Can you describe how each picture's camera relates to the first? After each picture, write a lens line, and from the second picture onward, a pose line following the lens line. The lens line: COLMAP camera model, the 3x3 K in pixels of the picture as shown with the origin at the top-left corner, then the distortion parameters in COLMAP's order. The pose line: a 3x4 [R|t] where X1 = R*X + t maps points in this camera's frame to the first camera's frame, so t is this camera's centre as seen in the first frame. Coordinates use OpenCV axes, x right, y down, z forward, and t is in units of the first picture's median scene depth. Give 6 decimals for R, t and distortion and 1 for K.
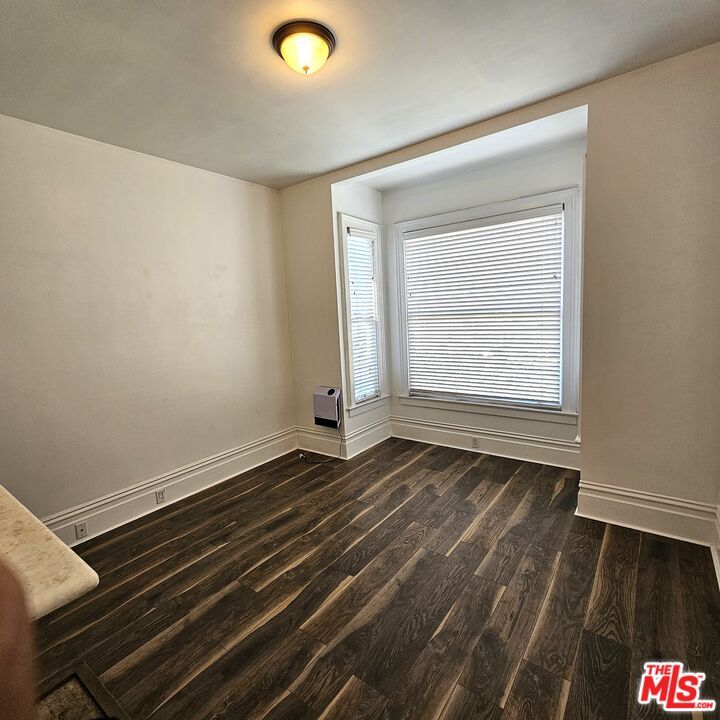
lens RADIAL K [[398.2, 0, 357.3], [0, 398.2, 352.9], [0, 0, 1]] dist [0.000777, 0.002619]
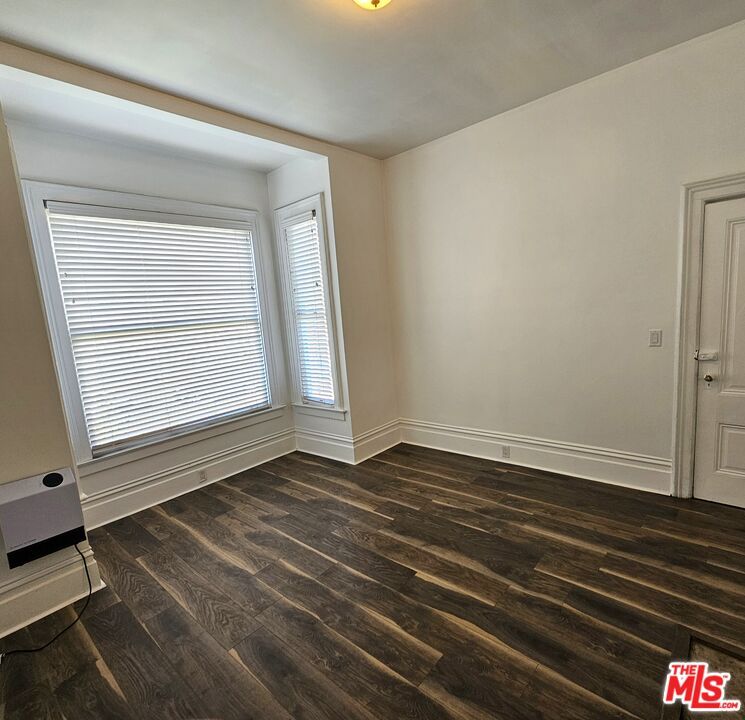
lens RADIAL K [[404.1, 0, 378.5], [0, 404.1, 366.4], [0, 0, 1]] dist [0.008074, -0.000713]
pose [[0.082686, -0.105483, 0.990977, -0.869127], [0.181653, 0.979319, 0.089086, -0.023992], [-0.979880, 0.172648, 0.100137, 0.851453]]
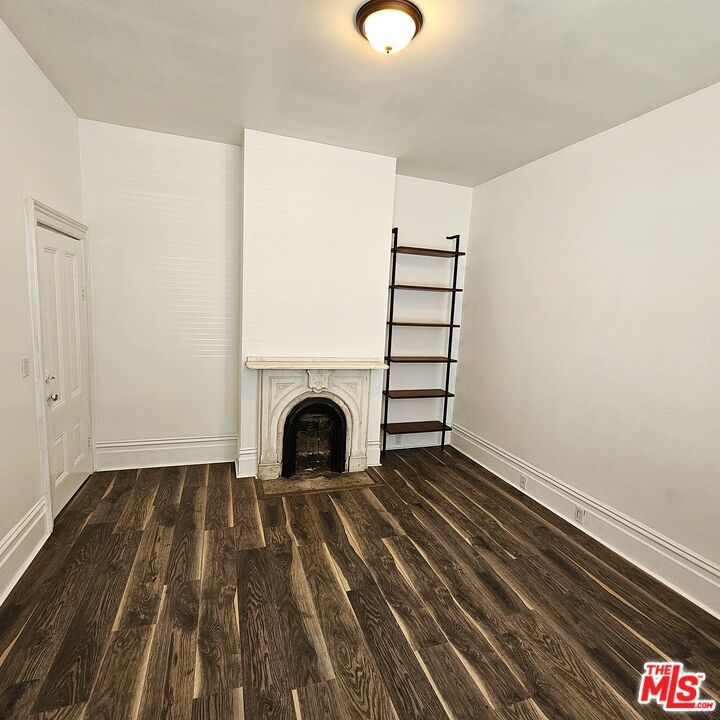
lens RADIAL K [[398.2, 0, 354.2], [0, 398.2, 359.0], [0, 0, 1]] dist [0.000777, 0.002619]
pose [[-0.574083, 0.137930, -0.807096, 0.620802], [-0.108600, 0.964174, 0.242021, -0.183570], [0.811563, 0.226591, -0.538537, 1.308709]]
